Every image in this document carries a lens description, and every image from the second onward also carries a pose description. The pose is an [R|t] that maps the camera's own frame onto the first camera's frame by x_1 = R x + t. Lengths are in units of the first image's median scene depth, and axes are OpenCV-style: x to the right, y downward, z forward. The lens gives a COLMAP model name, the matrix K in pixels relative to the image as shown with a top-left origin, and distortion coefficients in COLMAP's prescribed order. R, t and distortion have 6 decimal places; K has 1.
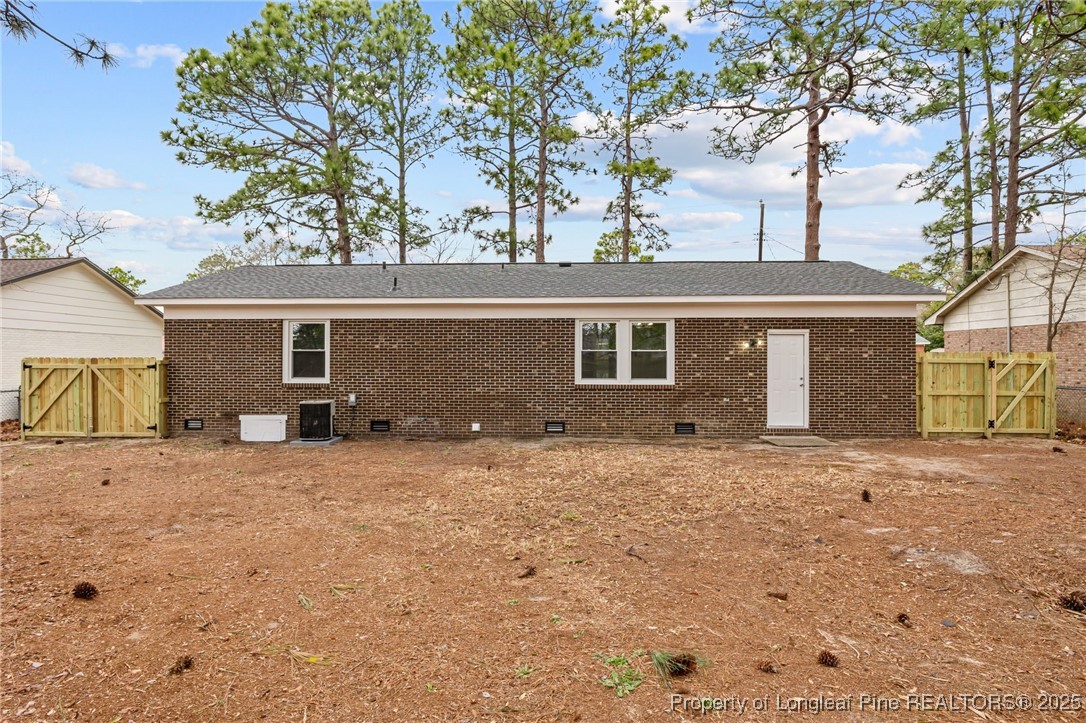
lens RADIAL K [[583.9, 0, 560.6], [0, 583.9, 341.2], [0, 0, 1]] dist [-0.012939, -0.000624]
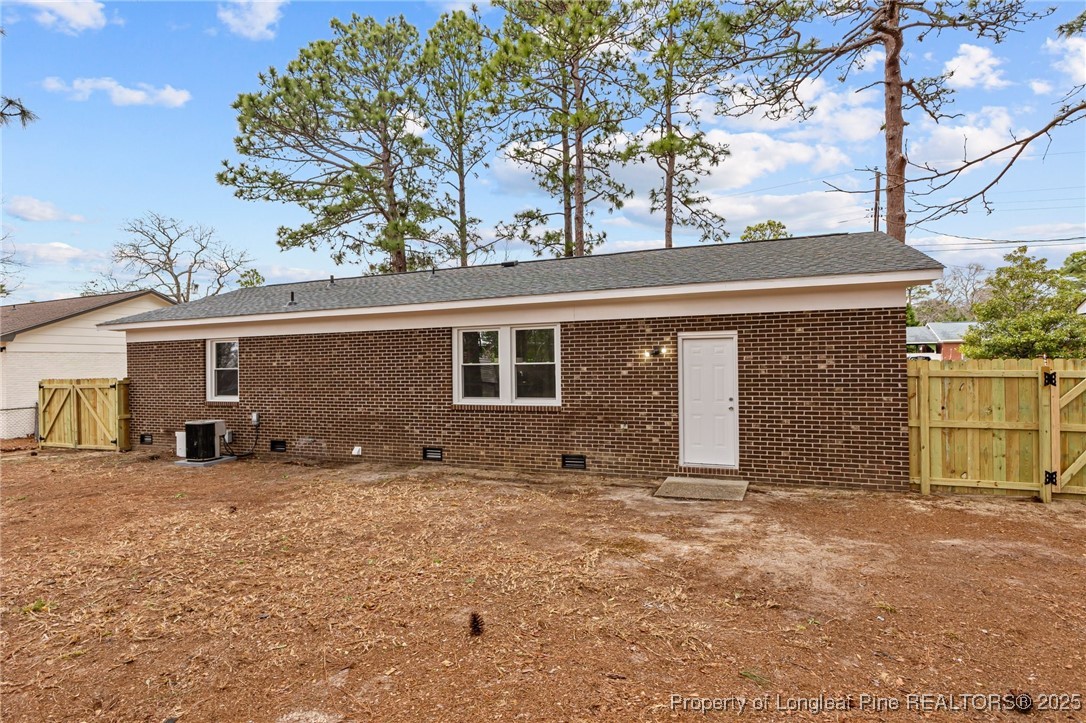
lens RADIAL K [[549.3, 0, 540.9], [0, 549.3, 350.6], [0, 0, 1]] dist [0.000024, -0.002572]
pose [[0.946663, -0.025411, -0.321221, 0.404427], [0.030740, 0.999461, 0.011526, -0.010384], [0.320755, -0.020785, 0.946934, 0.280921]]
